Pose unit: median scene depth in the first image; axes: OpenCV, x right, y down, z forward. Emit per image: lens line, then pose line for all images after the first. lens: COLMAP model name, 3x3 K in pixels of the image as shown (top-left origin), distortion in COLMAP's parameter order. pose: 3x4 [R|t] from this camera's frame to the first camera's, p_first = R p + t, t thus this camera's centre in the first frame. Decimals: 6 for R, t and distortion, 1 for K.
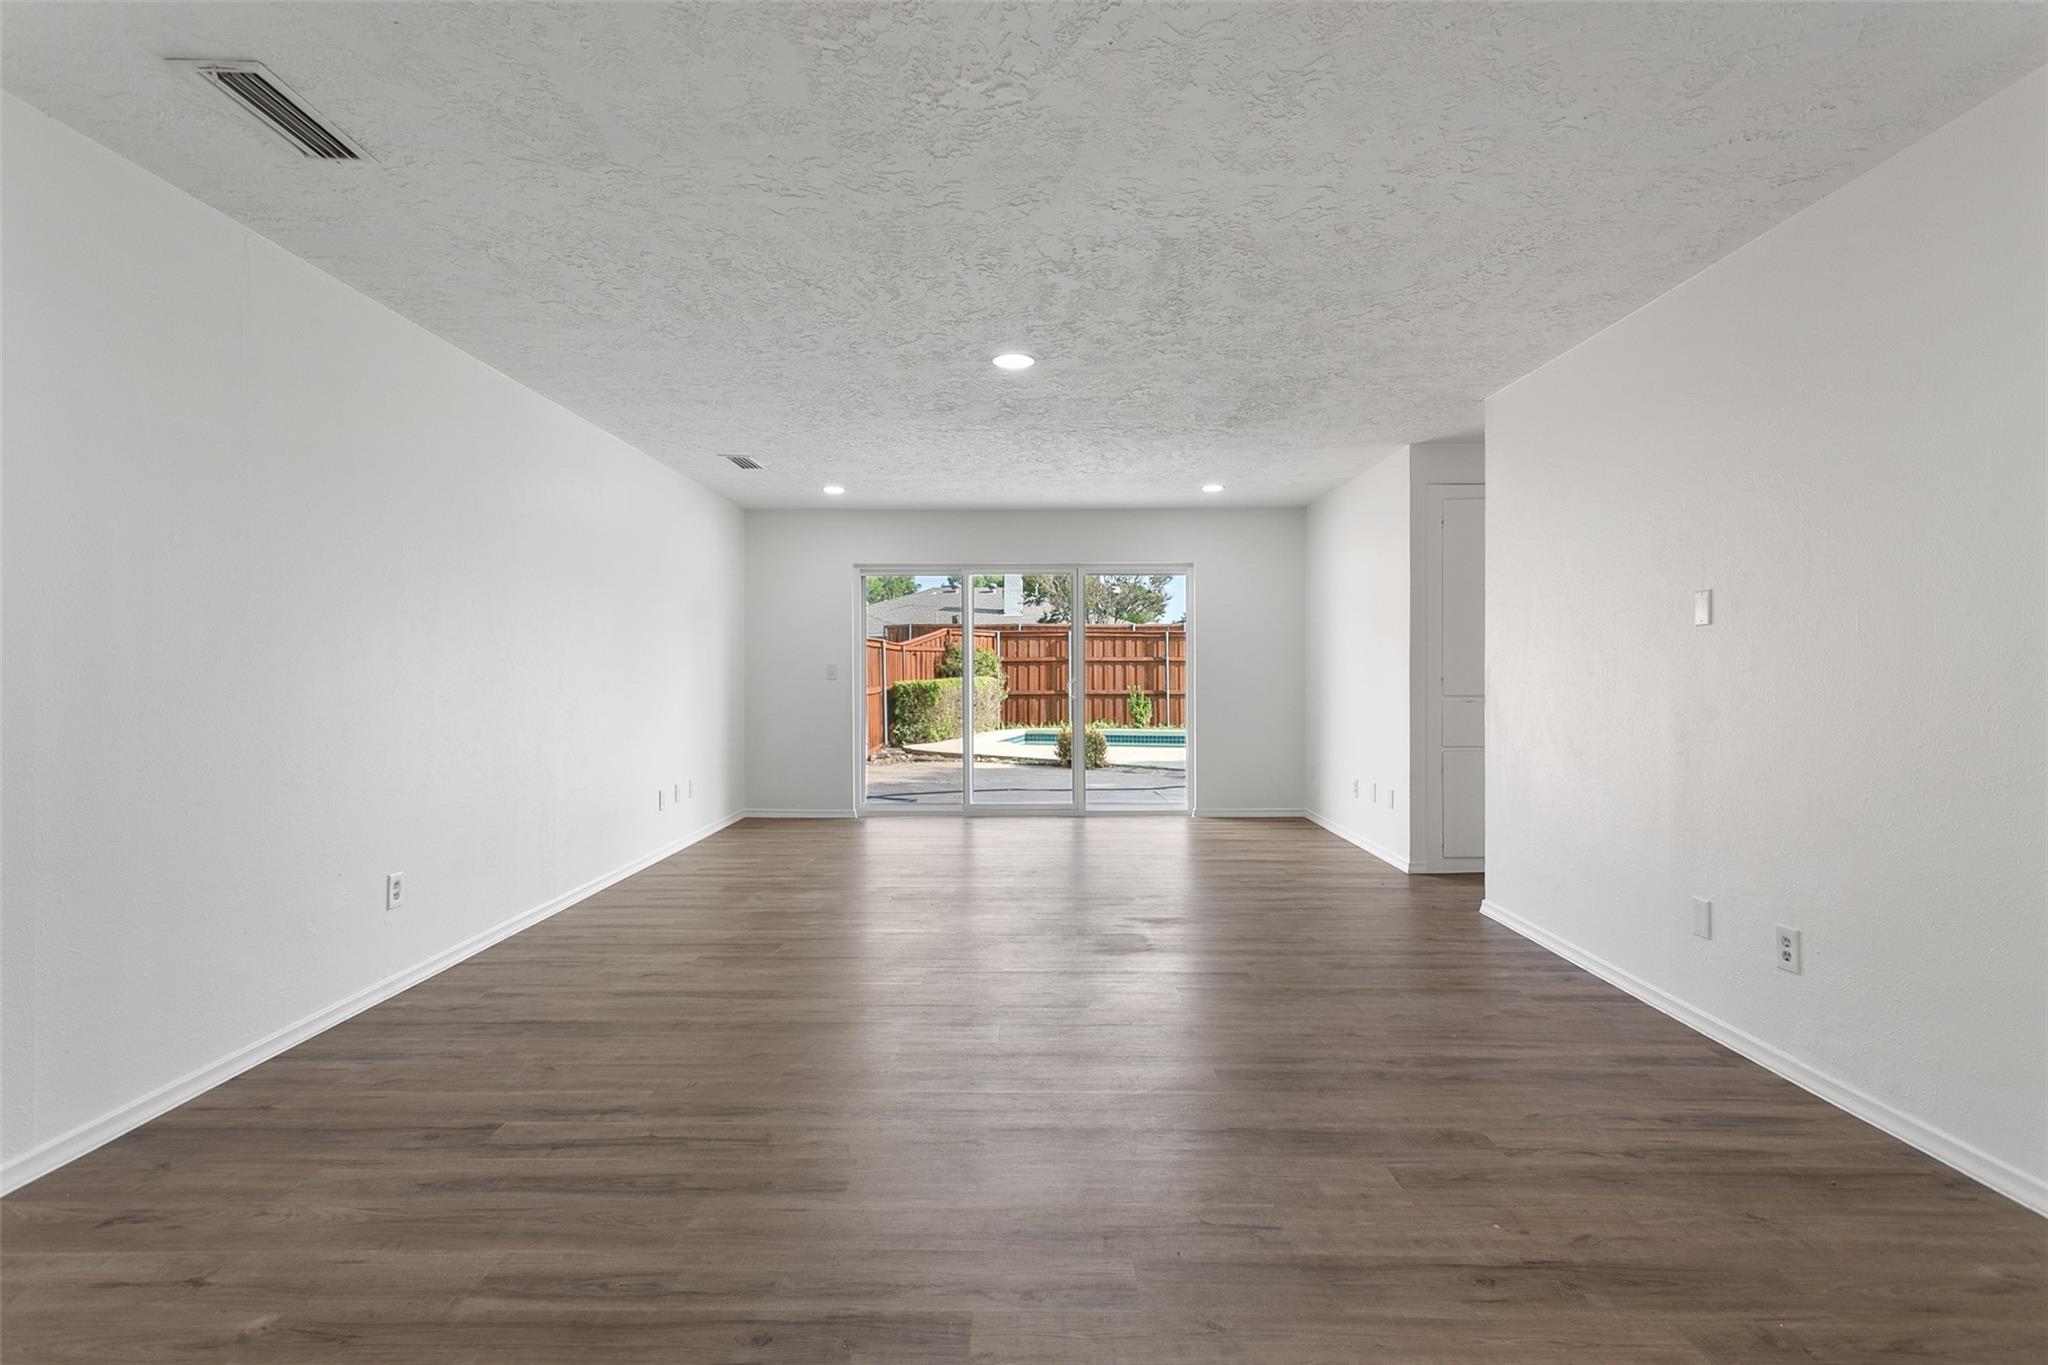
lens RADIAL K [[993.5, 0, 1006.2], [0, 993.5, 676.3], [0, 0, 1]] dist [0.005590, -0.000220]
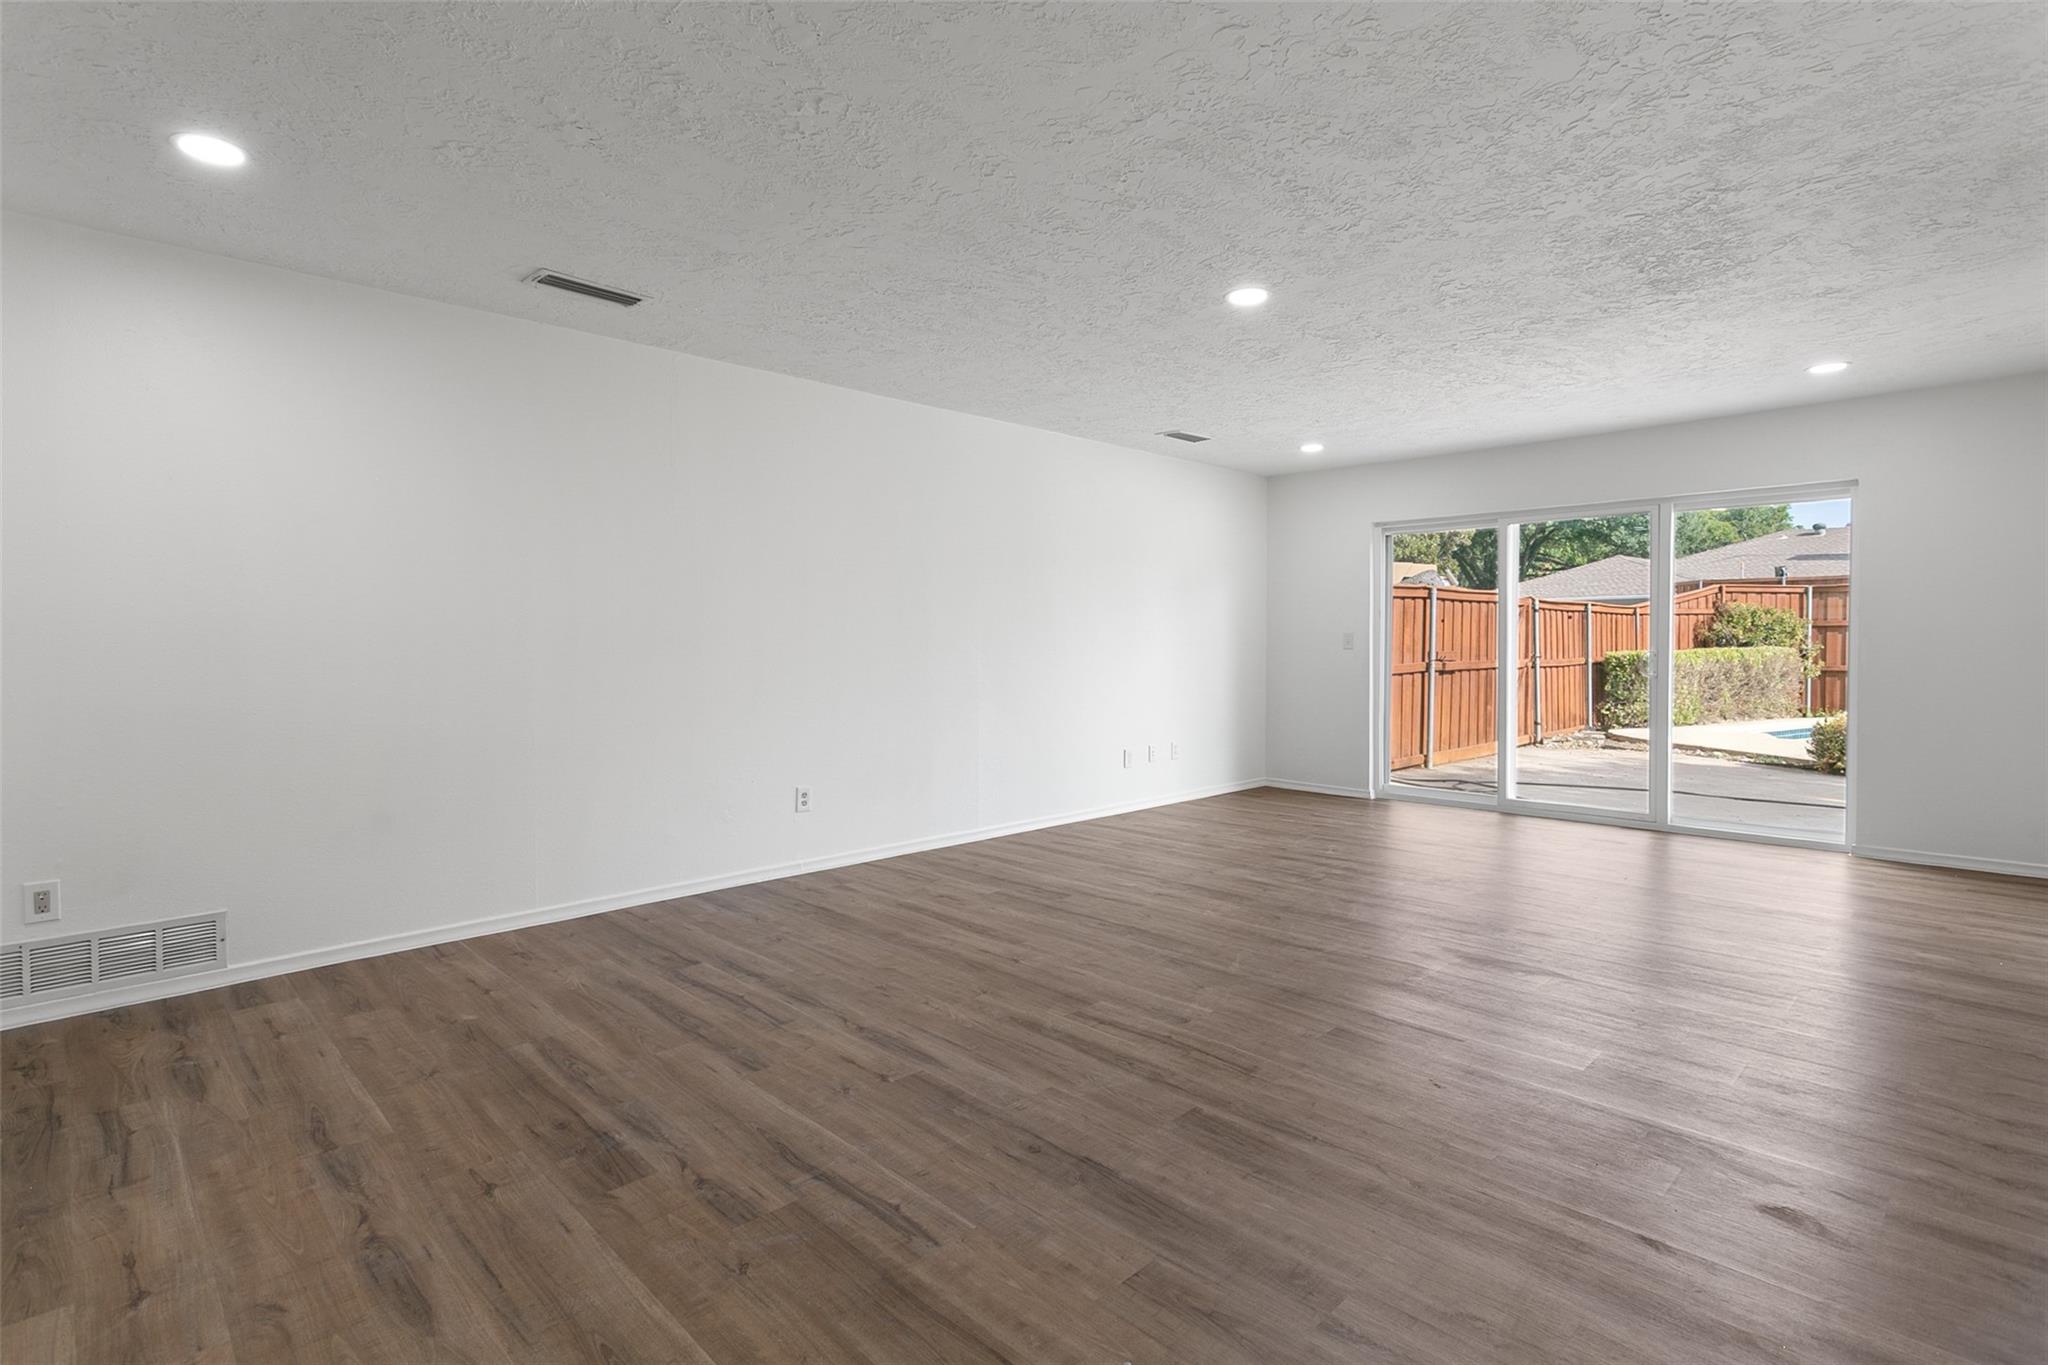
lens RADIAL K [[993.5, 0, 990.8], [0, 993.5, 663.7], [0, 0, 1]] dist [0.005590, -0.000220]
pose [[0.696530, 0.018358, -0.717293, 0.296541], [-0.003818, 0.999753, 0.021880, -0.002318], [0.717517, -0.012502, 0.696429, 0.121445]]
